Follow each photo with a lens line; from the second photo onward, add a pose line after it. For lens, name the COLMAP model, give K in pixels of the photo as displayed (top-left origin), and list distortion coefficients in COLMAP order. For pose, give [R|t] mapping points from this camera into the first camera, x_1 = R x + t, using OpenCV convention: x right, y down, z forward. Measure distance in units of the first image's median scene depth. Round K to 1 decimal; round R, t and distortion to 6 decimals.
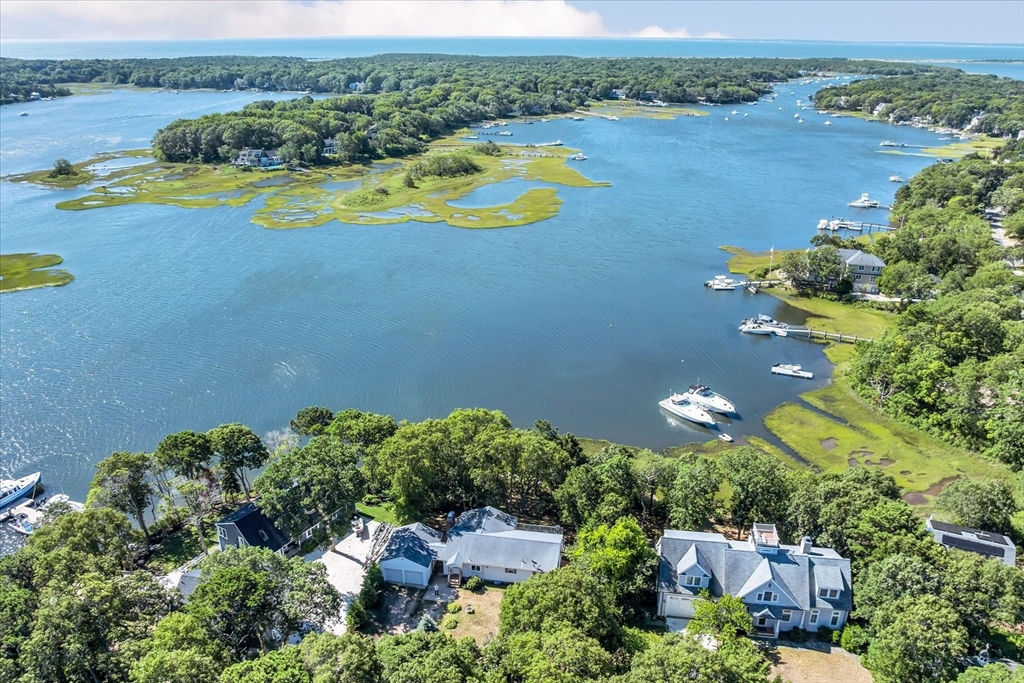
lens RADIAL K [[784.2, 0, 508.0], [0, 784.2, 342.7], [0, 0, 1]] dist [-0.045931, 0.008813]
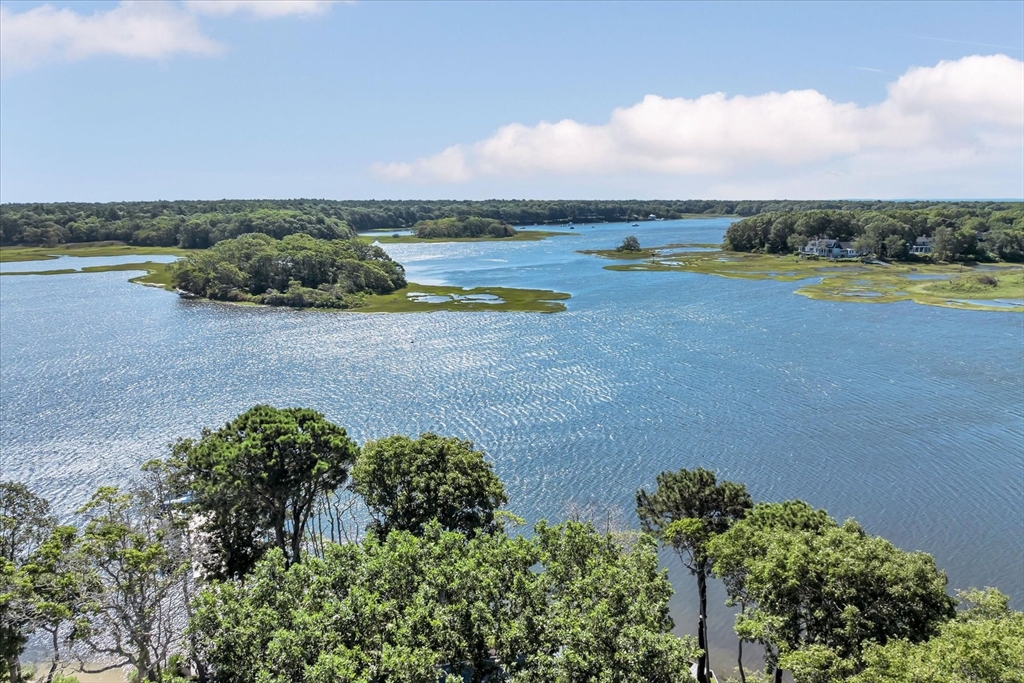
lens RADIAL K [[740.5, 0, 508.4], [0, 740.5, 345.9], [0, 0, 1]] dist [-0.047083, 0.018753]
pose [[0.736469, 0.128331, -0.664188, -0.026802], [-0.241720, 0.966943, -0.081198, 0.020869], [0.631811, 0.220347, 0.743143, 0.187805]]
